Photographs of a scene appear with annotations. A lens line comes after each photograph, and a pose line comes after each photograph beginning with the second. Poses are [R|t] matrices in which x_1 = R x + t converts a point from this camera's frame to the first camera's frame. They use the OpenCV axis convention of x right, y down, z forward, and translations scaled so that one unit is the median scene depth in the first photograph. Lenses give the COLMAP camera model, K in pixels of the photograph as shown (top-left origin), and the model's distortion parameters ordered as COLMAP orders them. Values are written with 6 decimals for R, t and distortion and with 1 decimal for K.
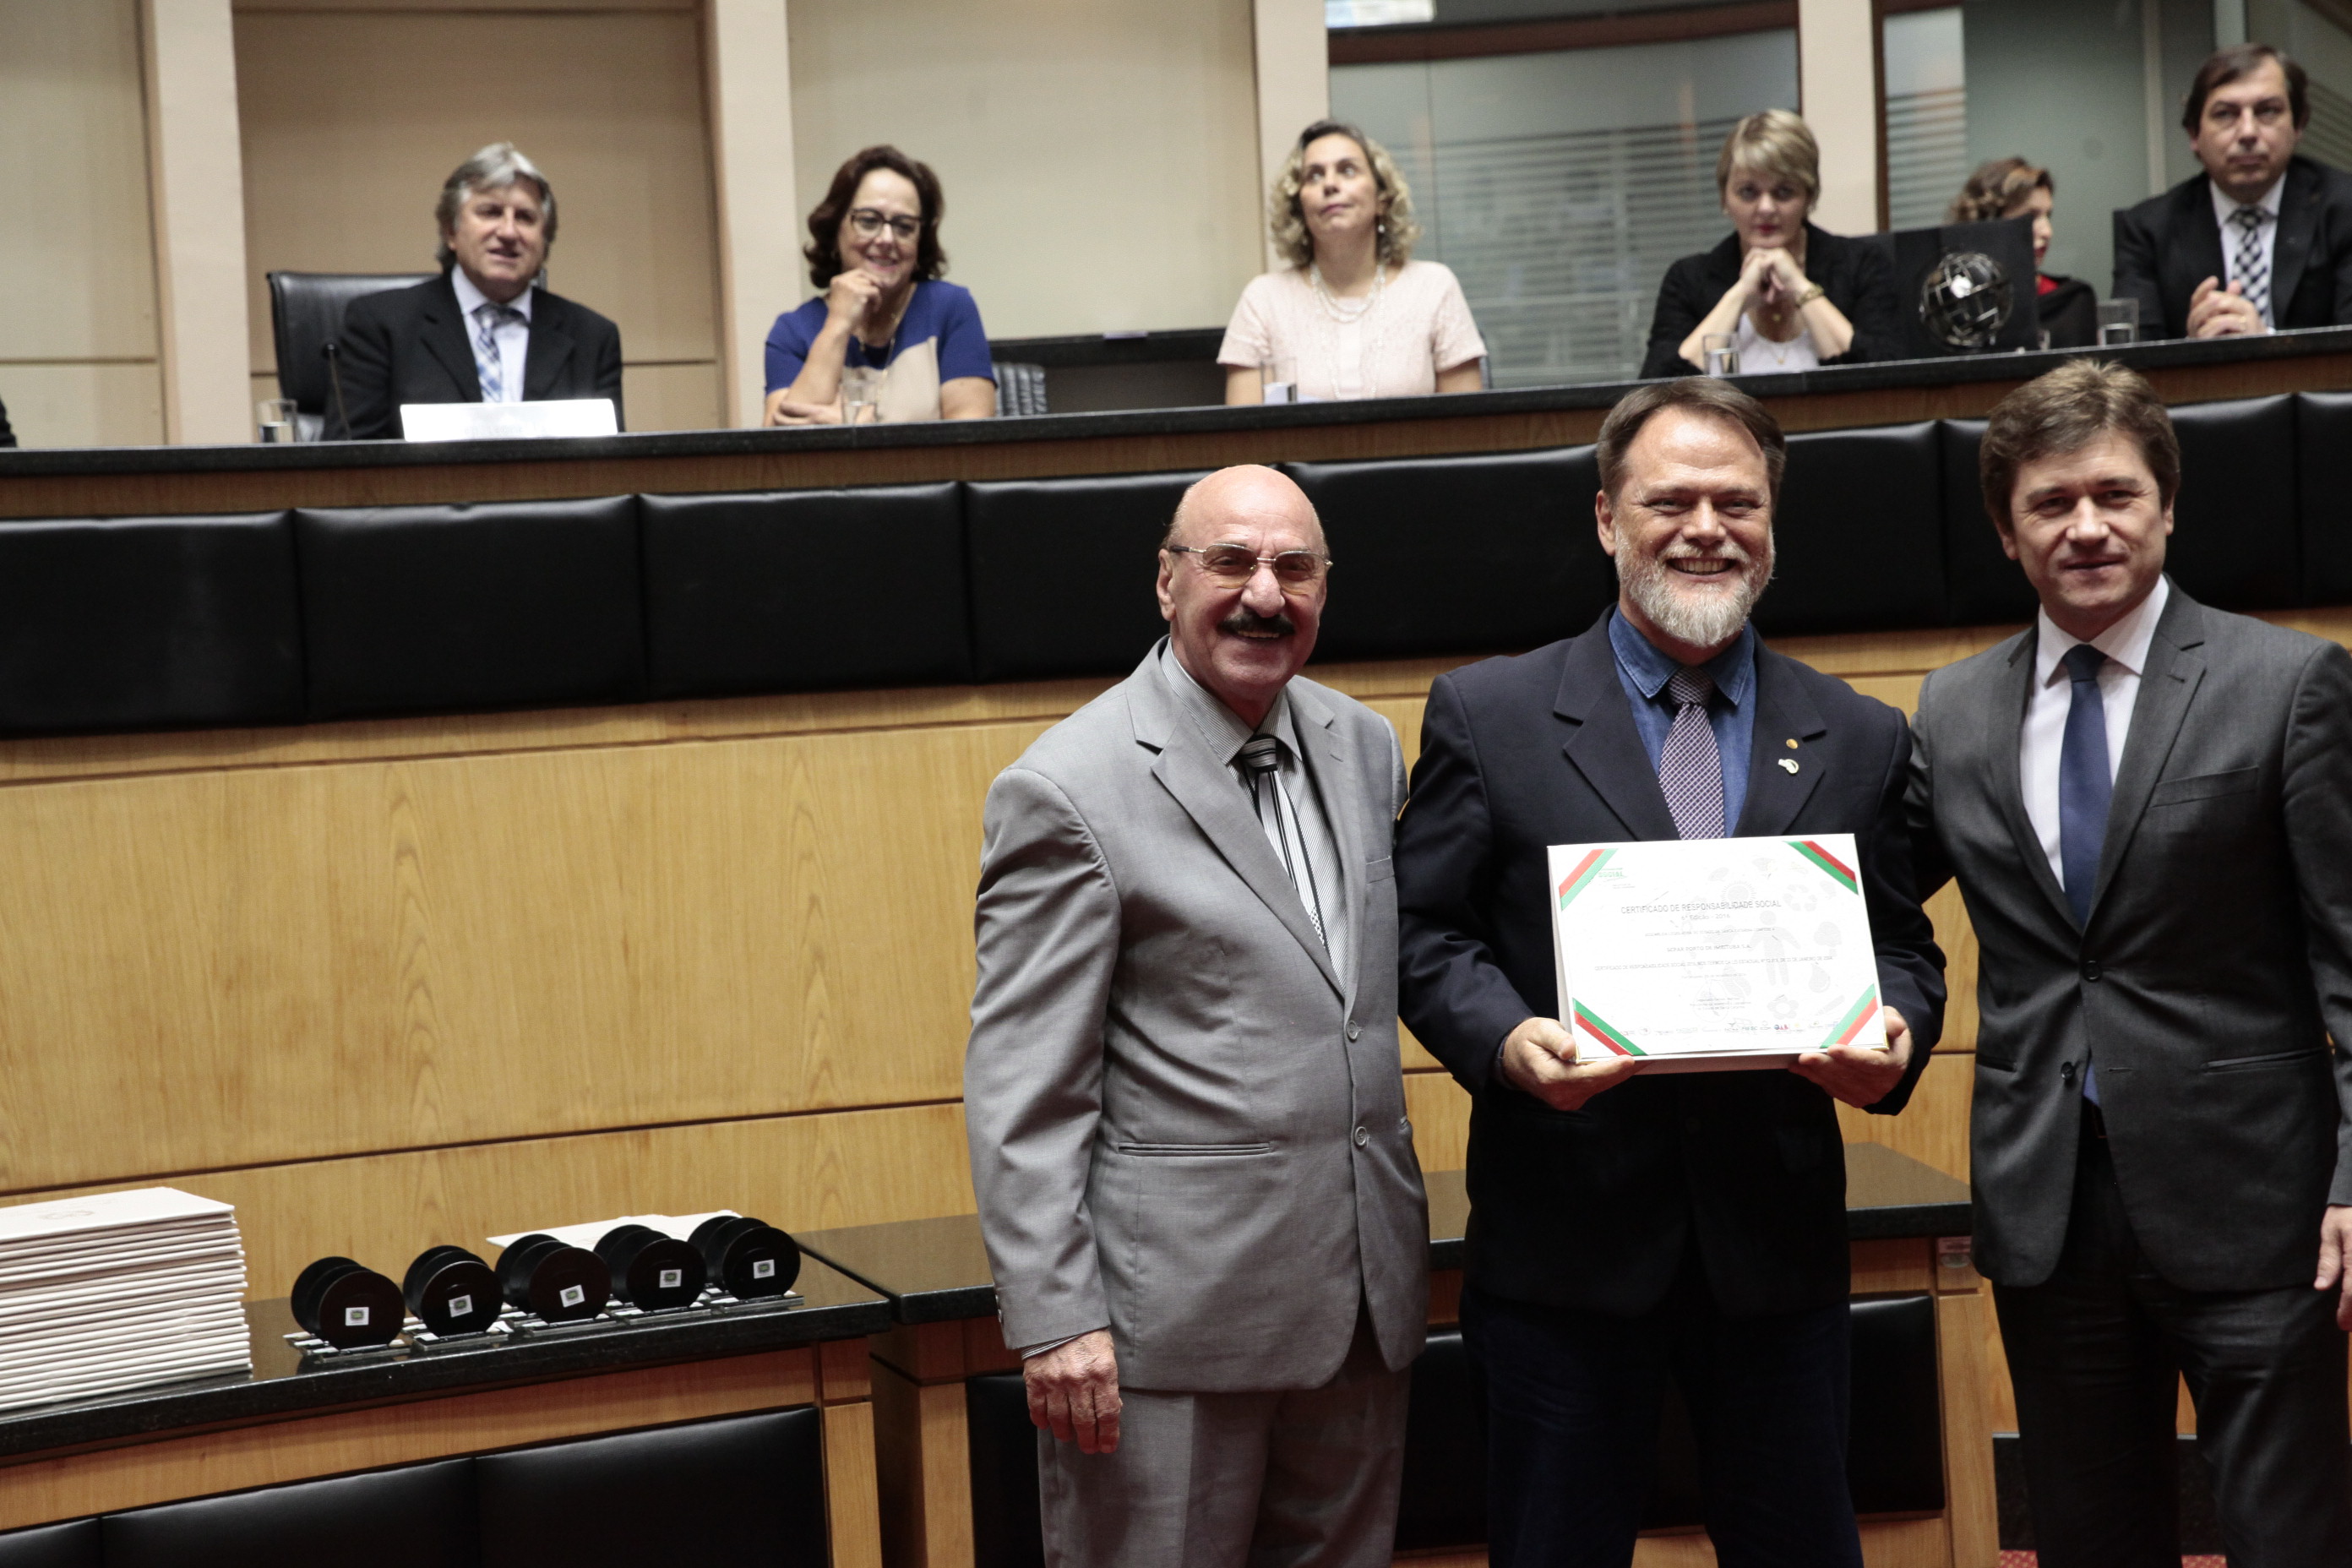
lens RADIAL K [[3903.3, 0, 1167.6], [0, 3903.3, 800.0], [0, 0, 1]] dist [0.191559, 0.000000]
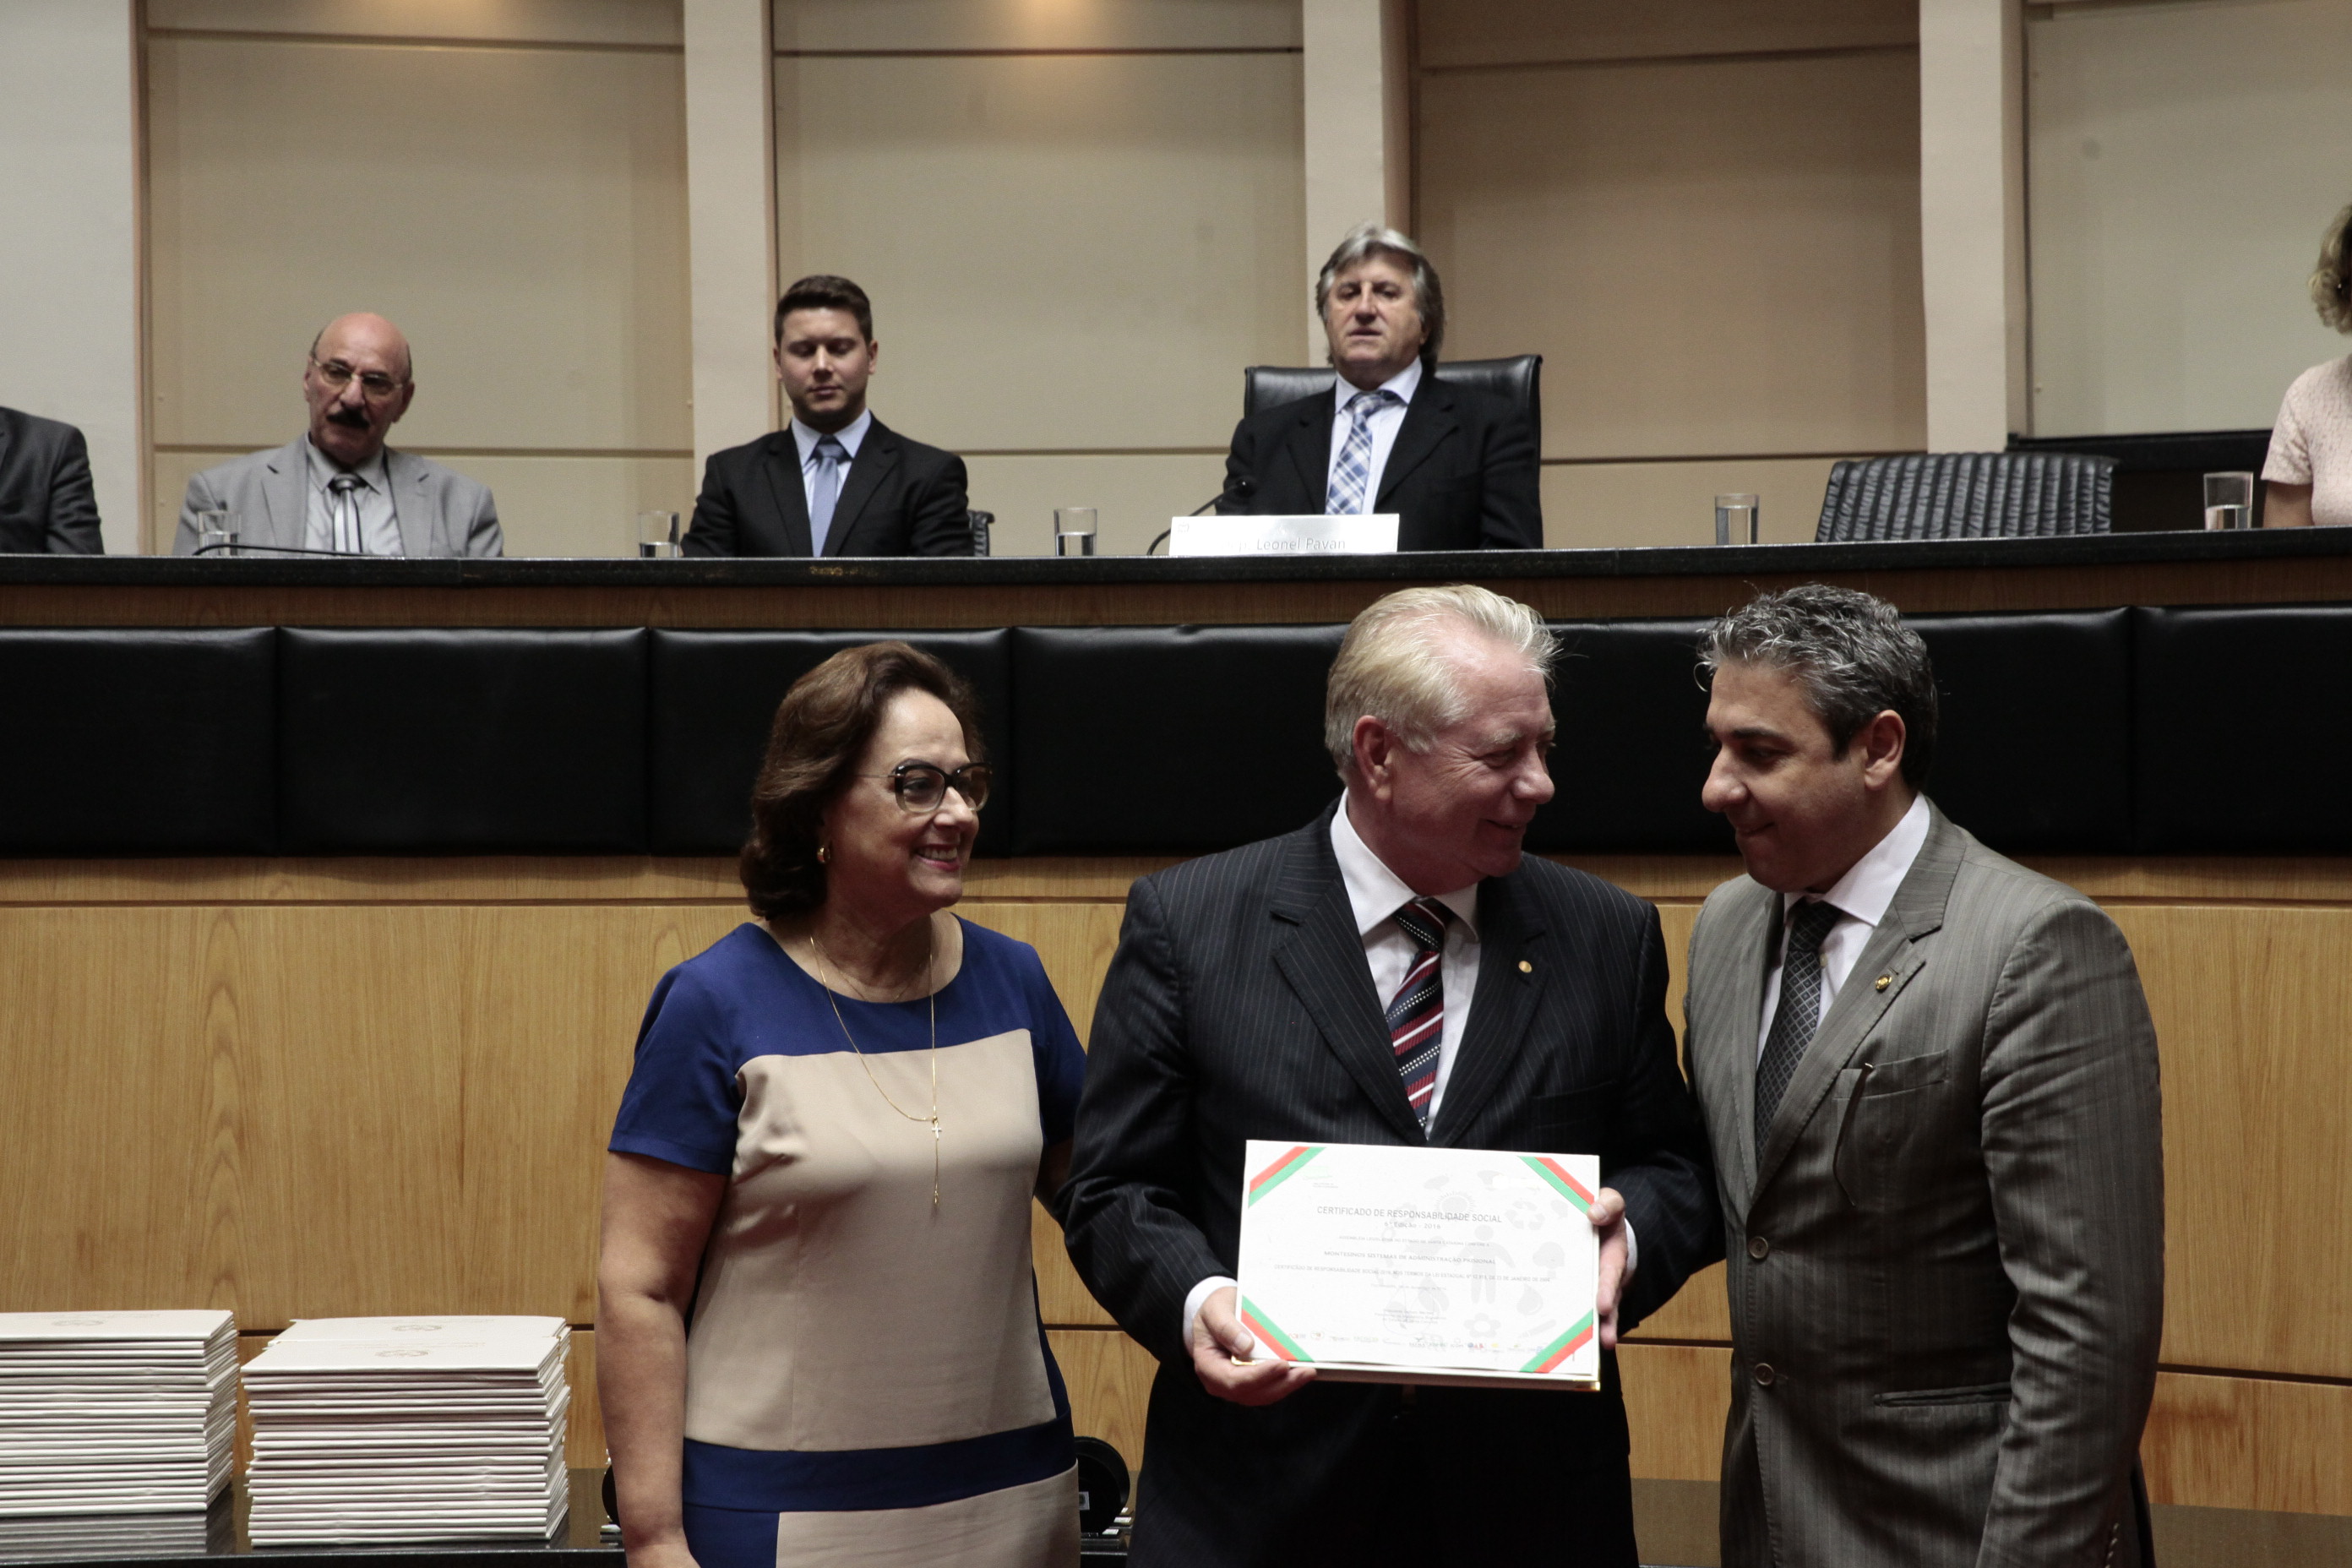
lens RADIAL K [[4519.7, 0, 1167.2], [0, 4519.7, 789.3], [0, 0, 1]] dist [0.246262, 0.000000]
pose [[0.882108, 0.051999, -0.468169, 0.304964], [-0.065569, 0.997767, -0.012721, -0.023337], [0.466462, 0.041919, 0.883547, 0.068692]]
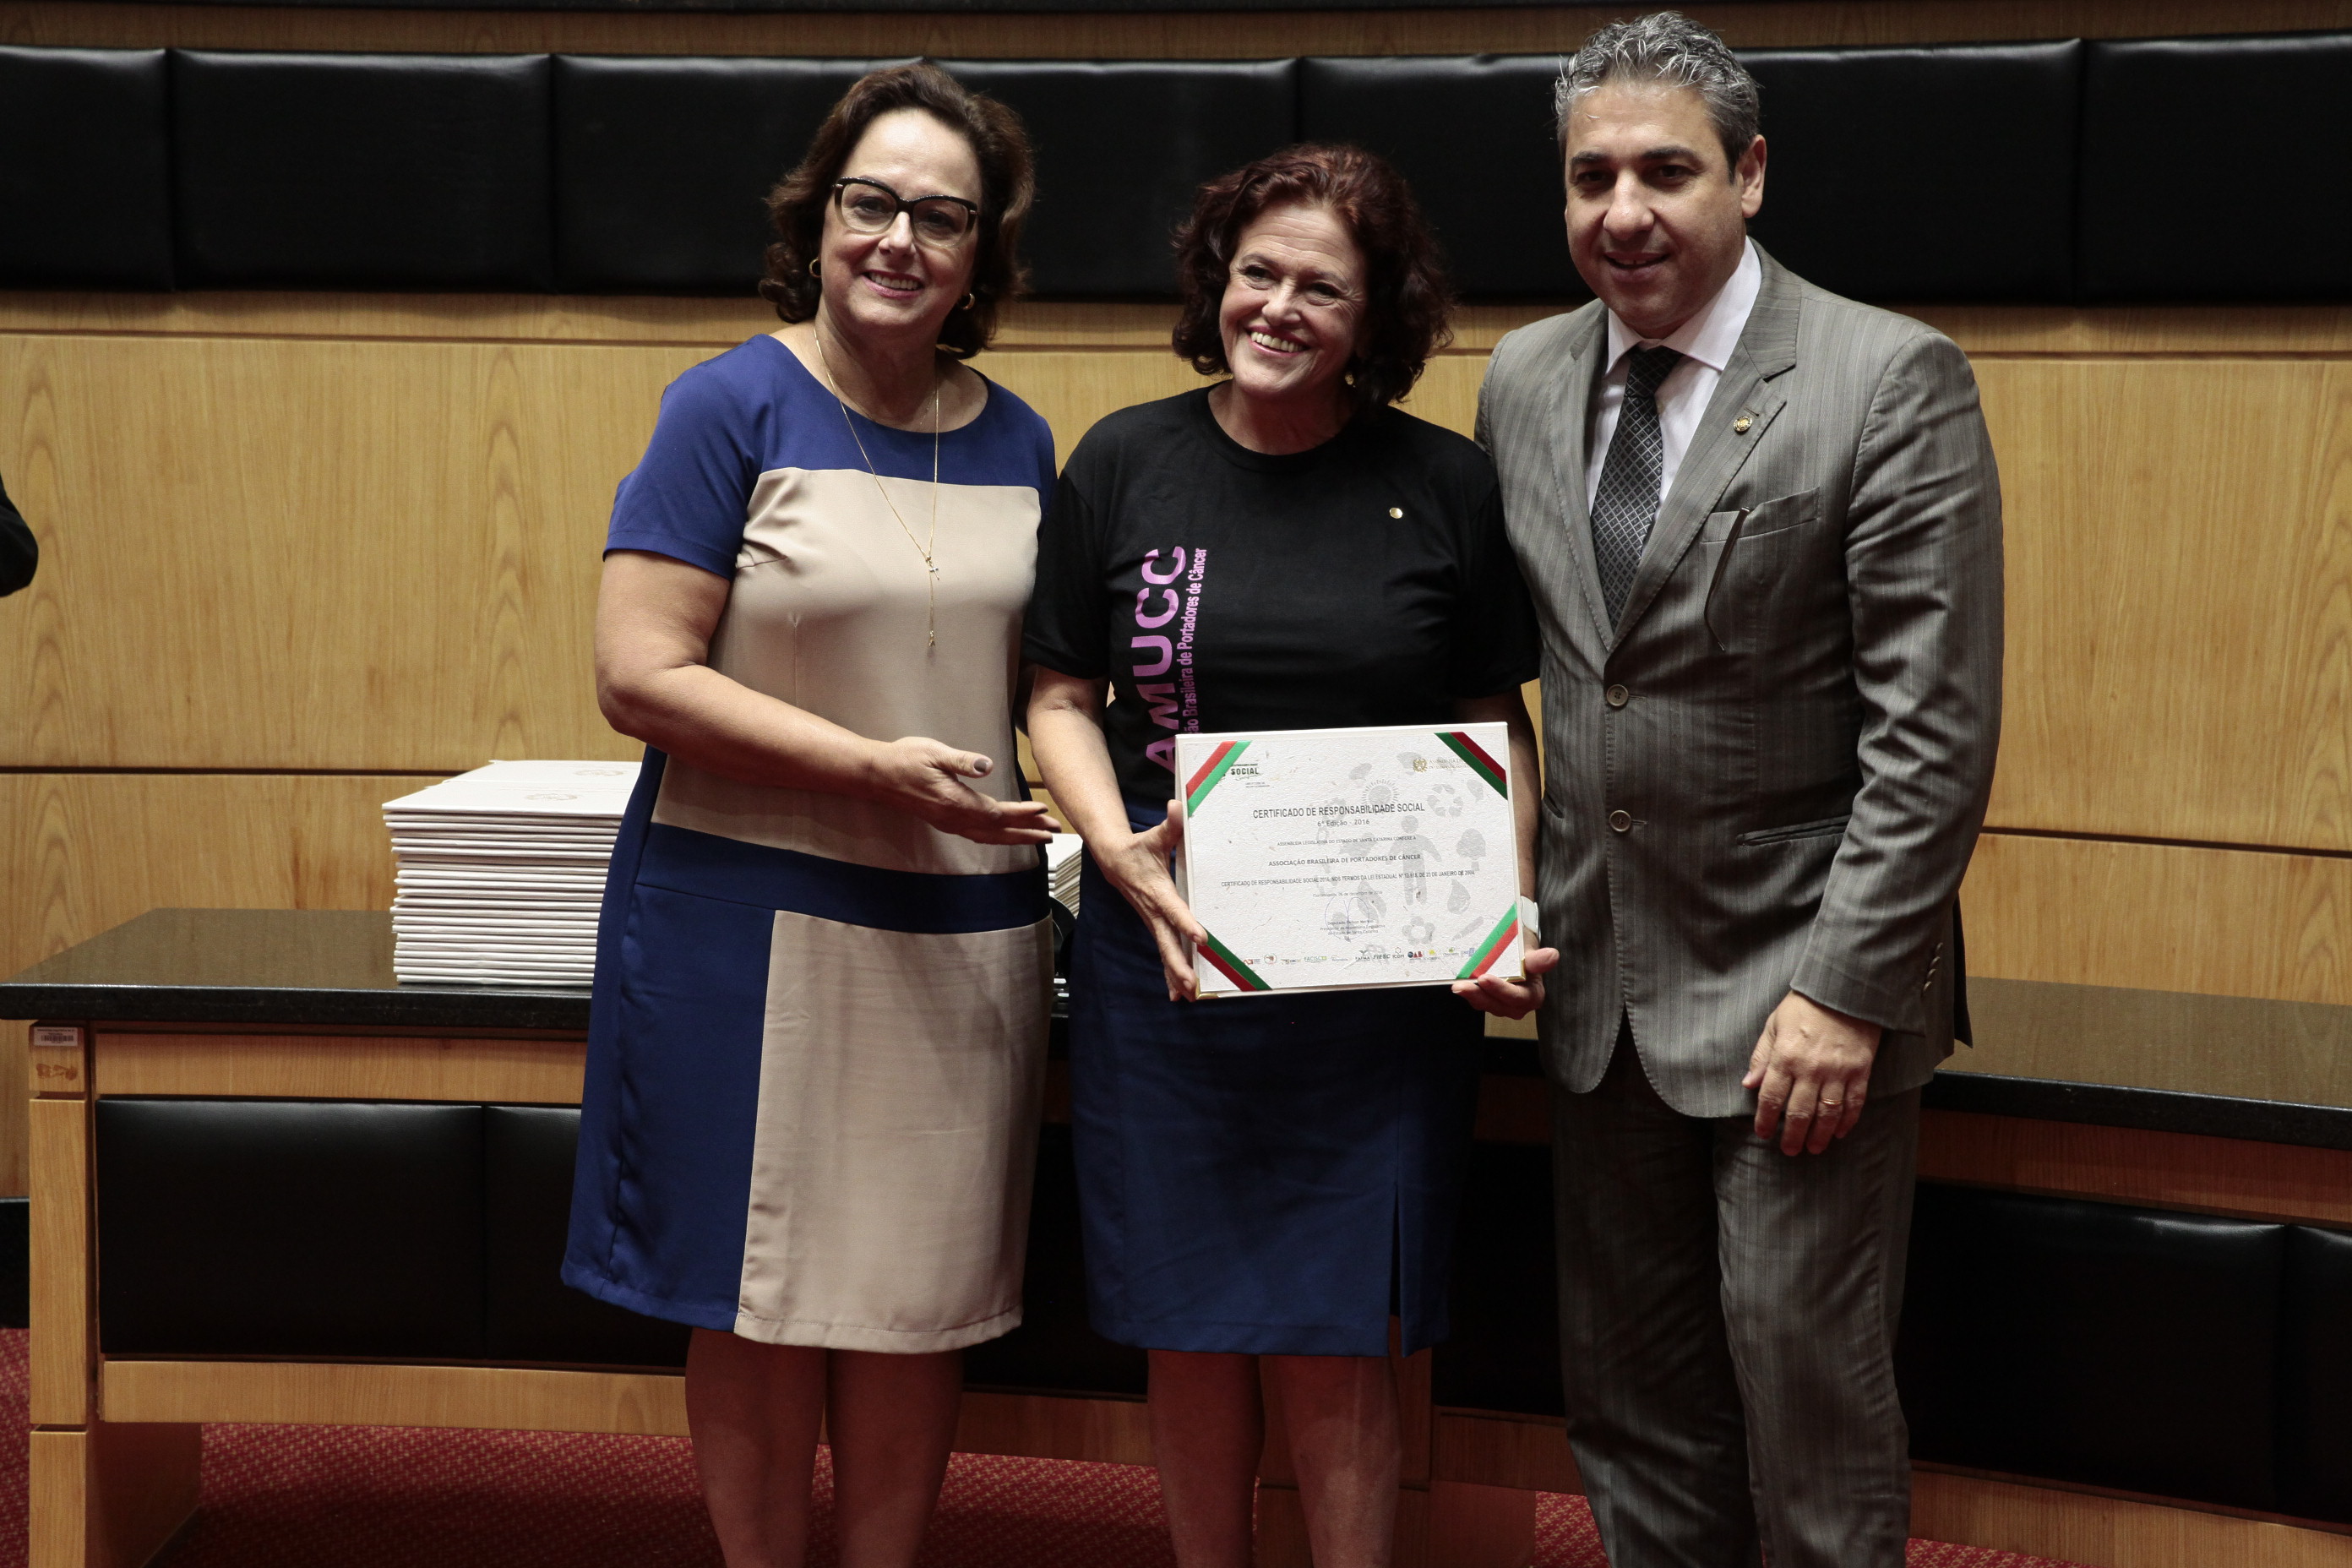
lens RADIAL K [[4519.7, 0, 1161.5], [0, 4519.7, 787.7], [0, 0, 1]] dist [0.246262, 0.000000]
pose [[0.793674, 0.130218, -0.594243, 0.366062], [-0.075492, 0.990354, 0.116191, -0.027140], [0.603641, -0.047357, 0.795849, 0.160726]]
